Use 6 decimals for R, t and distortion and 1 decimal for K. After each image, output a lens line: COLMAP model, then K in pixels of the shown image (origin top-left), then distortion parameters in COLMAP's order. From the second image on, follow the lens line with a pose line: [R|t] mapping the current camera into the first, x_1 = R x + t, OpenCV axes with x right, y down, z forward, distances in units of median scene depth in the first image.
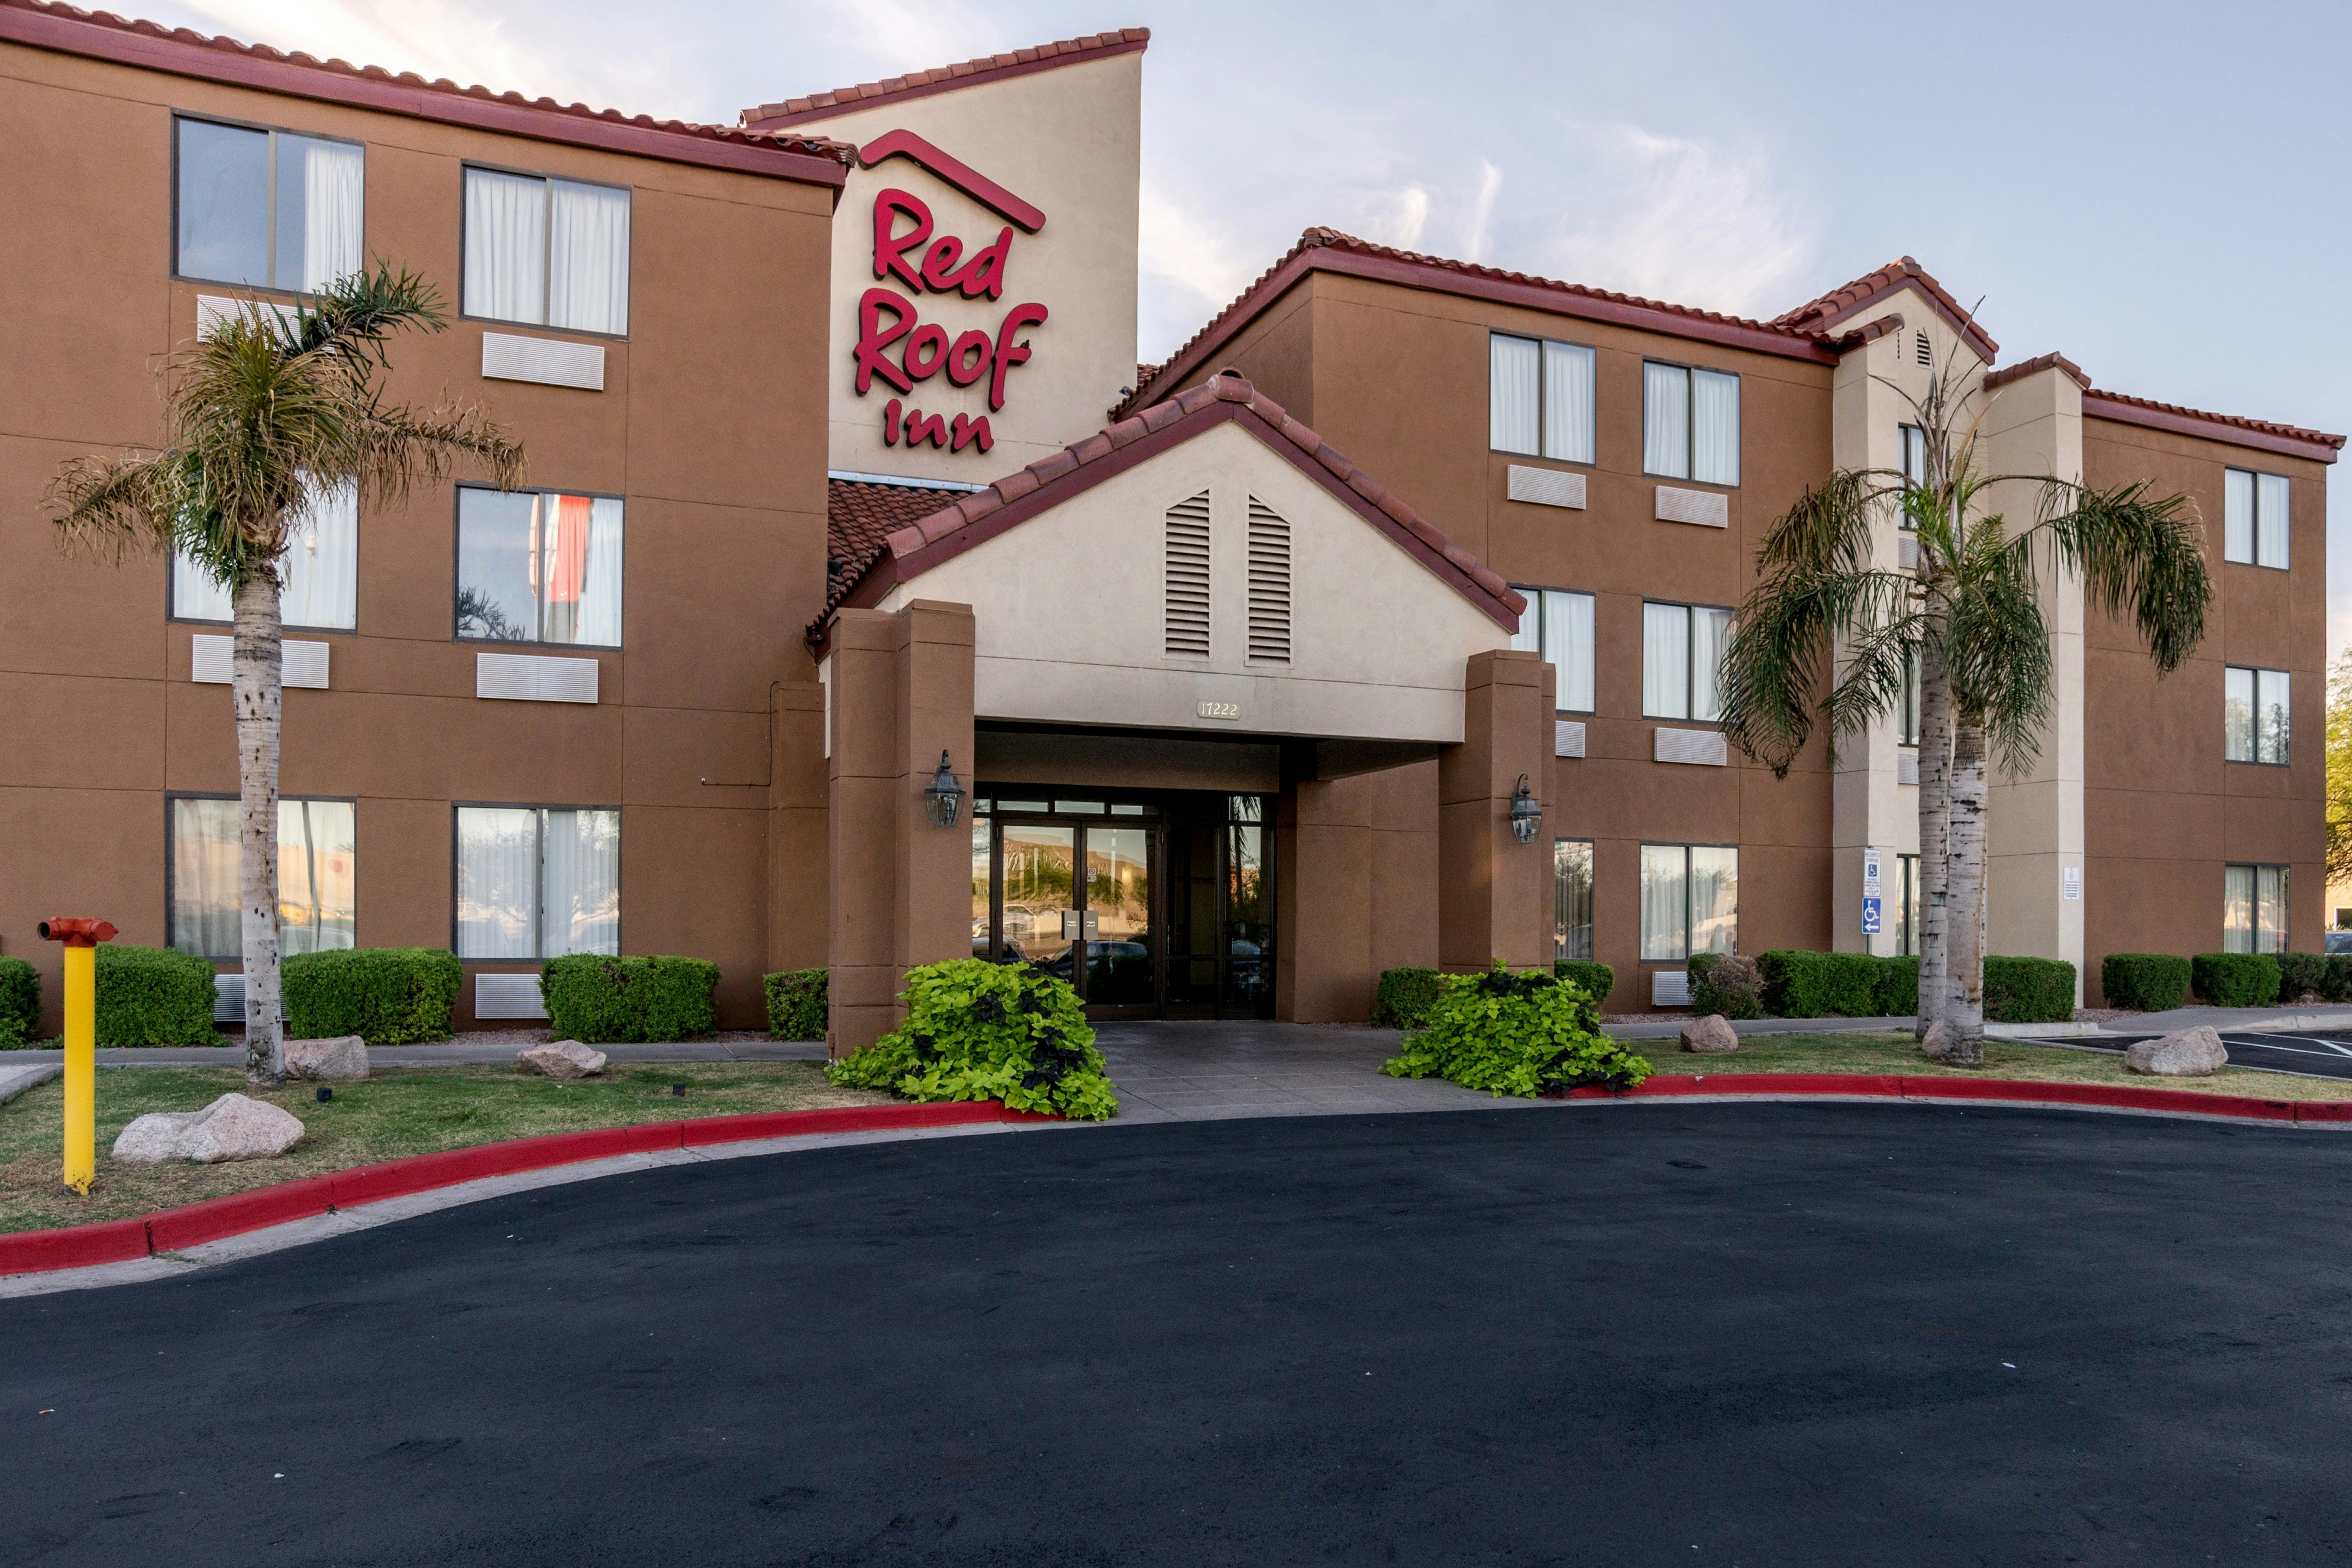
lens RADIAL K [[1769.7, 0, 1224.4], [0, 1769.7, 947.1], [0, 0, 1]] dist [-0.093241, 0.105094]
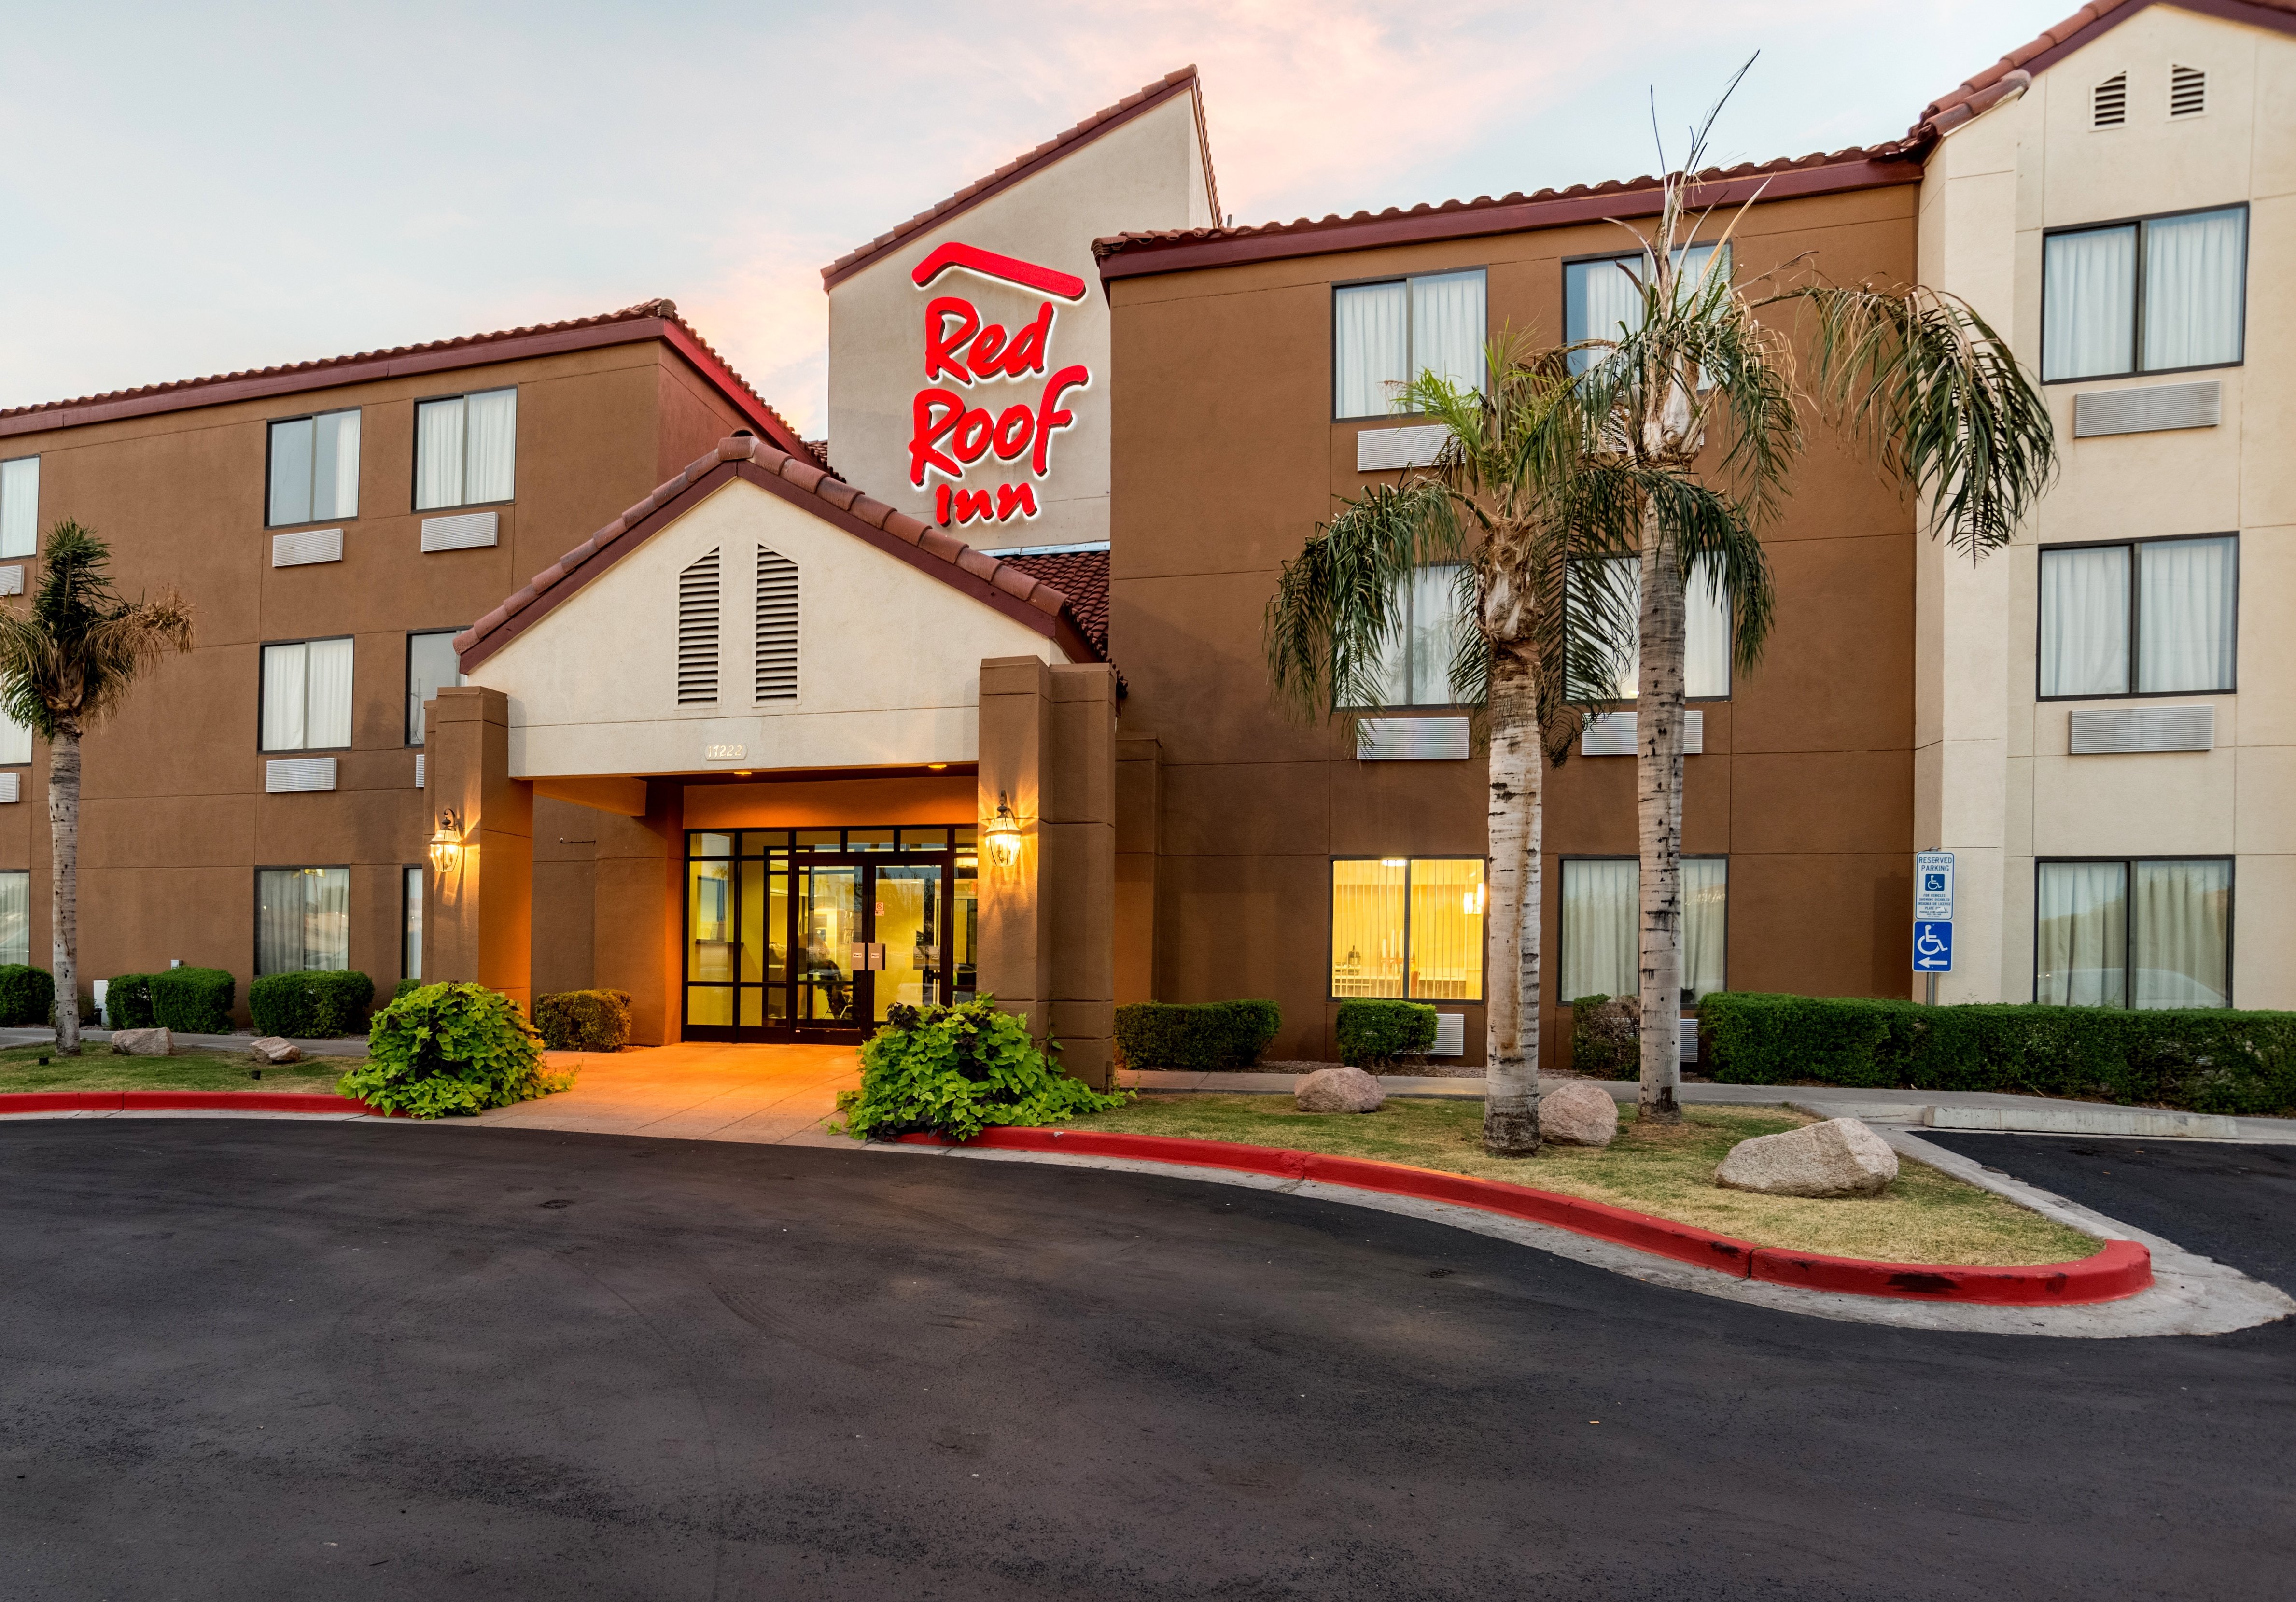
lens RADIAL K [[1576.4, 0, 779.4], [0, 1576.4, 973.6], [0, 0, 1]] dist [-0.088835, 0.055122]
pose [[0.719722, 0.008890, -0.694205, 0.632813], [-0.012559, 0.999921, -0.000216, -0.001174], [0.694149, 0.008874, 0.719777, 0.319355]]
